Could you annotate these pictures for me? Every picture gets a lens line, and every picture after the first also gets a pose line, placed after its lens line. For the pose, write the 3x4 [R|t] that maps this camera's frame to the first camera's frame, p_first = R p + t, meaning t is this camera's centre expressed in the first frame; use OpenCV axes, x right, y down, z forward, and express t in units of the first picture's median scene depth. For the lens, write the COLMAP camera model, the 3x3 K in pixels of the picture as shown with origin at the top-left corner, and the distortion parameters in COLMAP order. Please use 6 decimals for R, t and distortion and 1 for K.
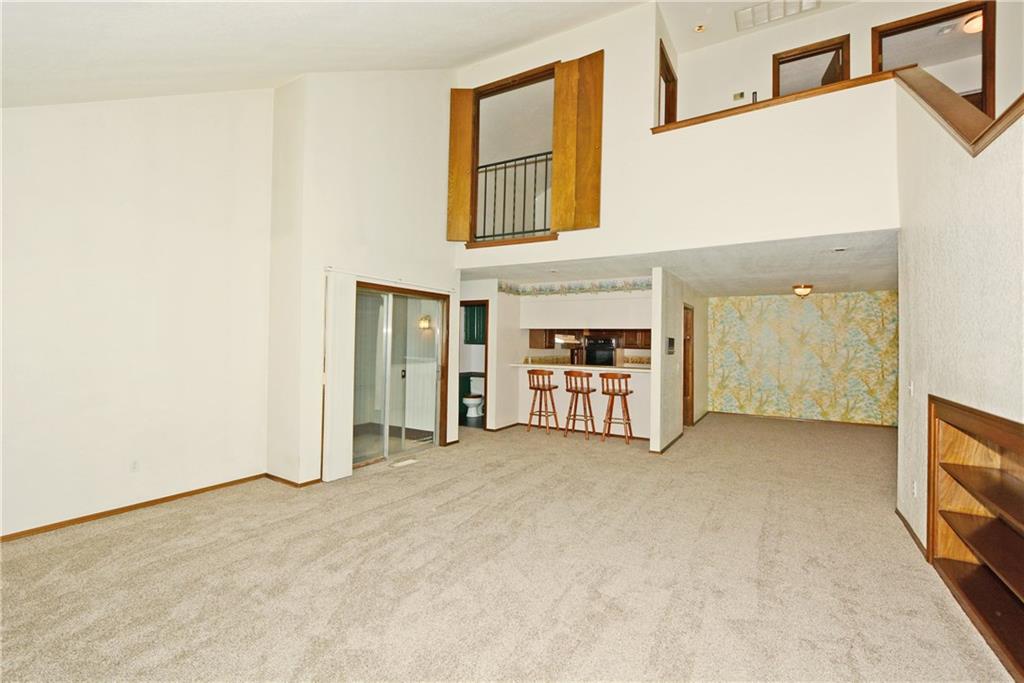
lens RADIAL K [[452.0, 0, 516.2], [0, 452.0, 331.6], [0, 0, 1]] dist [0.004541, -0.004630]
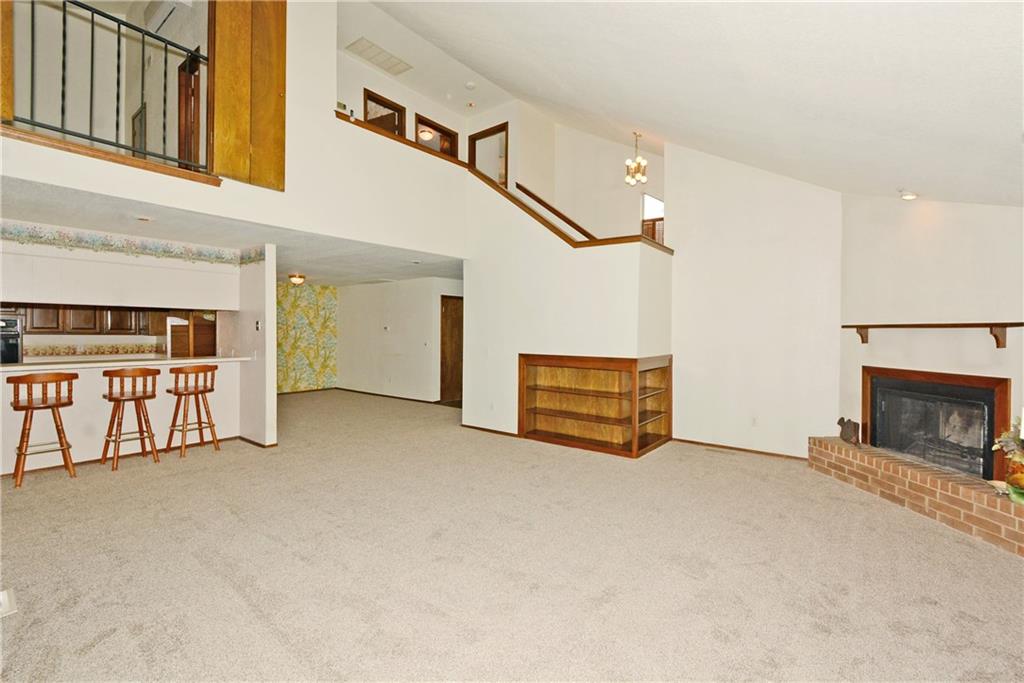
lens RADIAL K [[452.0, 0, 517.6], [0, 452.0, 339.7], [0, 0, 1]] dist [0.004541, -0.004630]
pose [[0.109957, -0.033164, 0.993383, -0.461514], [-0.026144, 0.999001, 0.036246, 0.003748], [-0.993592, -0.029957, 0.108980, 0.338738]]
